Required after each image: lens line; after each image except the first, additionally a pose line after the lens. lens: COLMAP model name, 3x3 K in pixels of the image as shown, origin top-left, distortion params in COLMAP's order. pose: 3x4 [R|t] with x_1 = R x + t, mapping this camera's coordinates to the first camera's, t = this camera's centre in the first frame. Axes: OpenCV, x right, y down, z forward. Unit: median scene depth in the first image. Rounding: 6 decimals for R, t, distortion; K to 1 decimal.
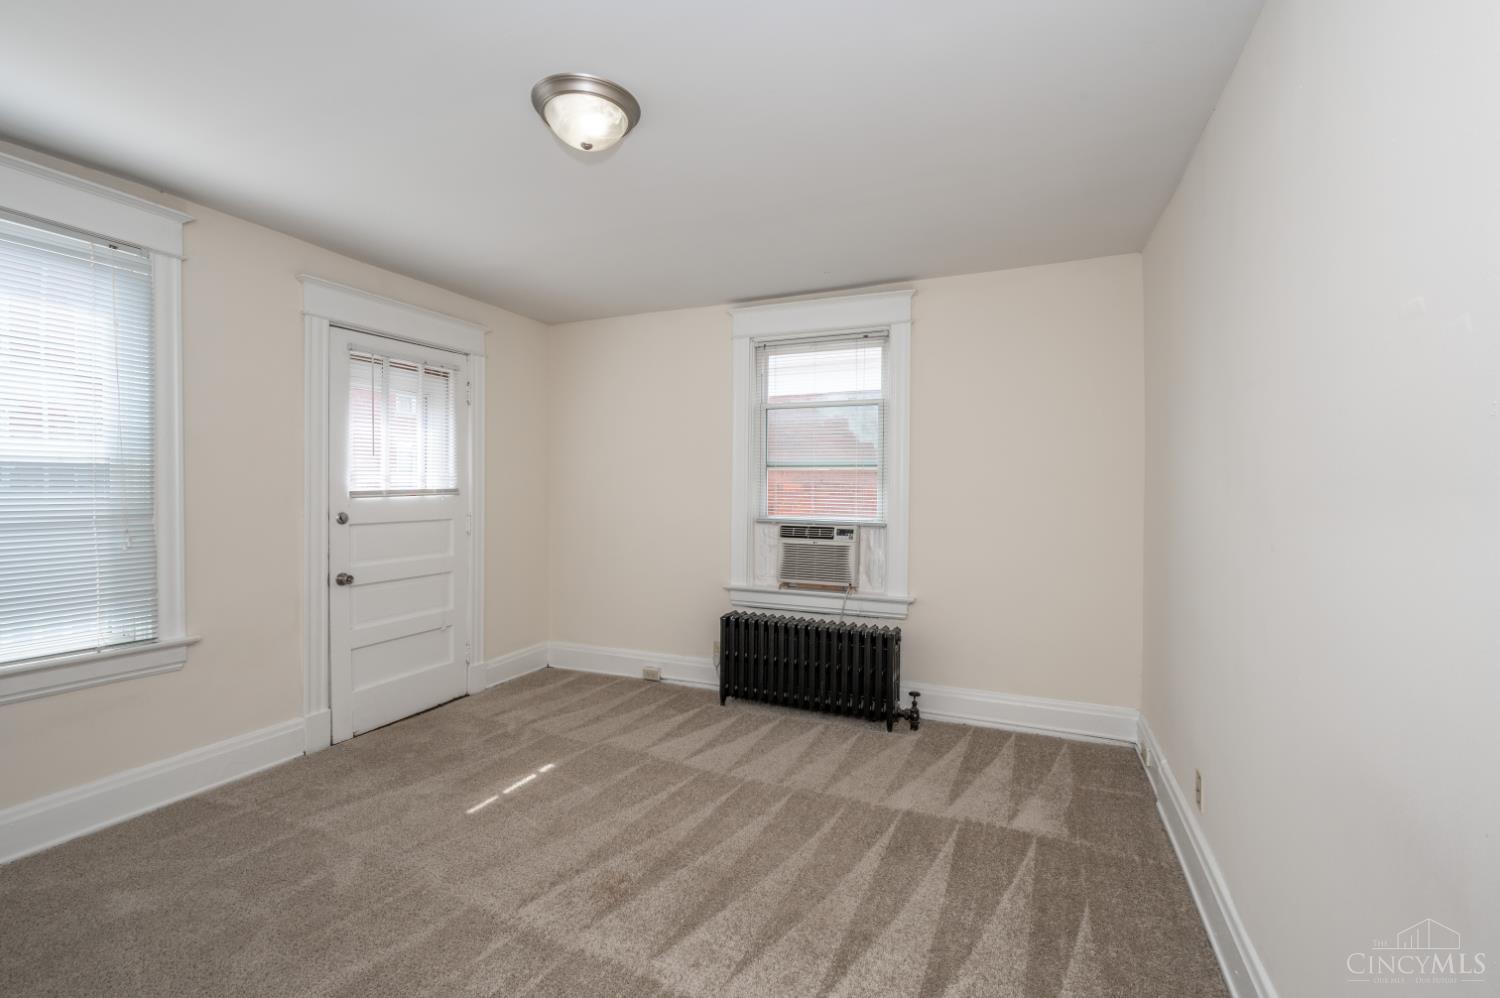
lens RADIAL K [[642.4, 0, 736.9], [0, 642.4, 503.1], [0, 0, 1]] dist [-0.025901, -0.000268]
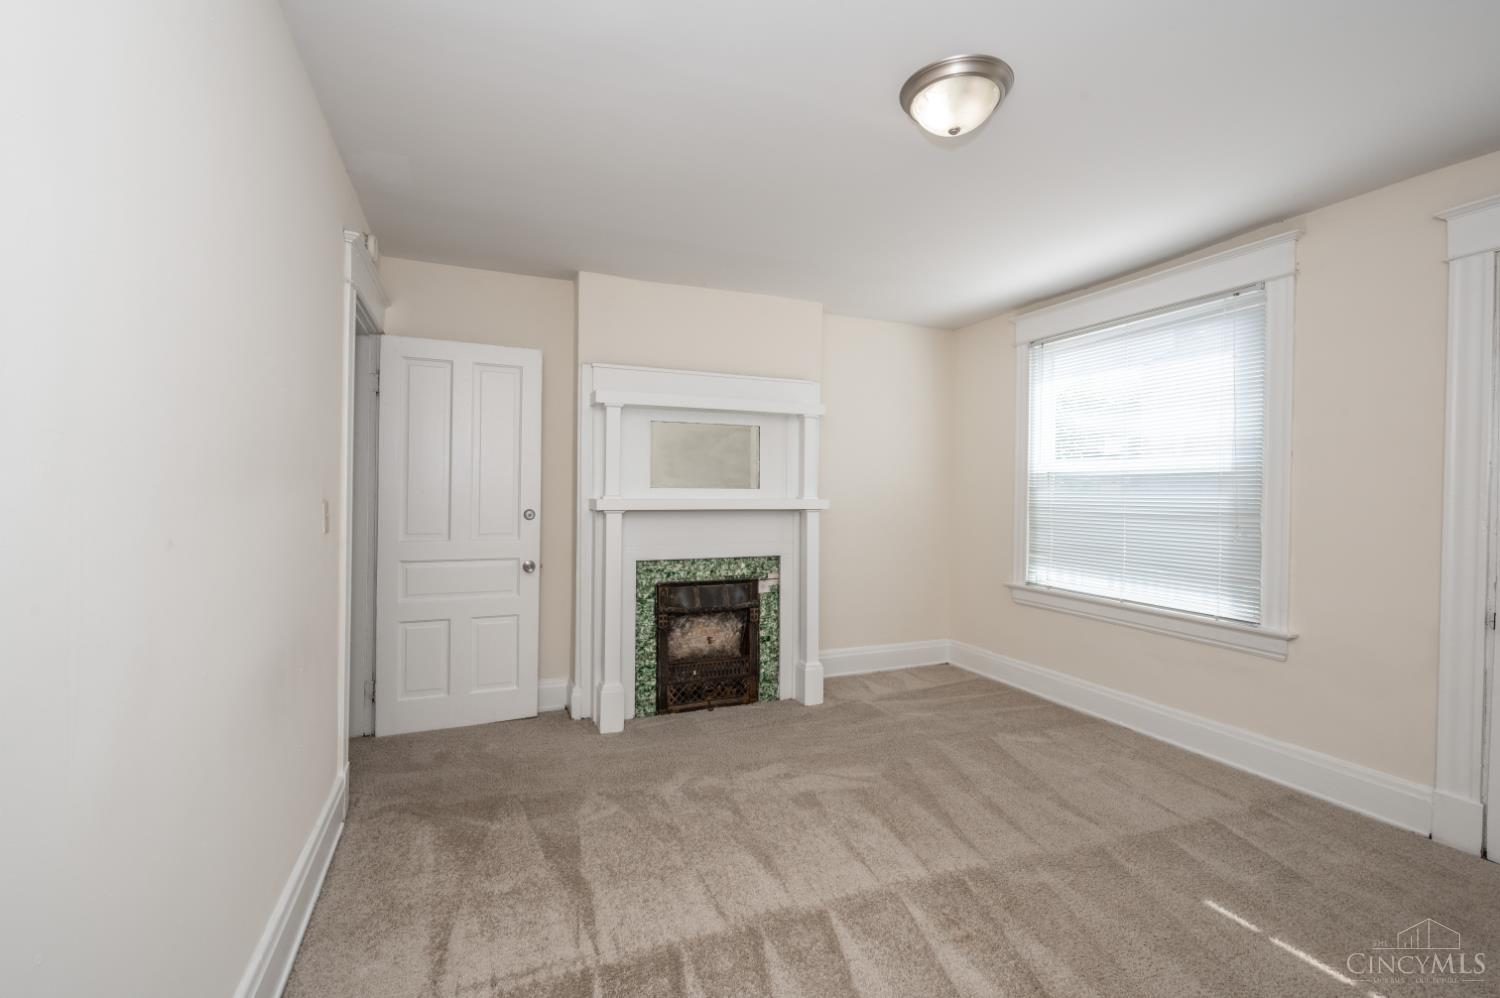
lens RADIAL K [[642.4, 0, 760.4], [0, 642.4, 494.0], [0, 0, 1]] dist [-0.025901, -0.000268]
pose [[-0.694477, -0.016632, -0.719323, 0.527256], [-0.022318, 0.999750, -0.001568, 0.004350], [0.719169, 0.014965, -0.694674, 1.168690]]
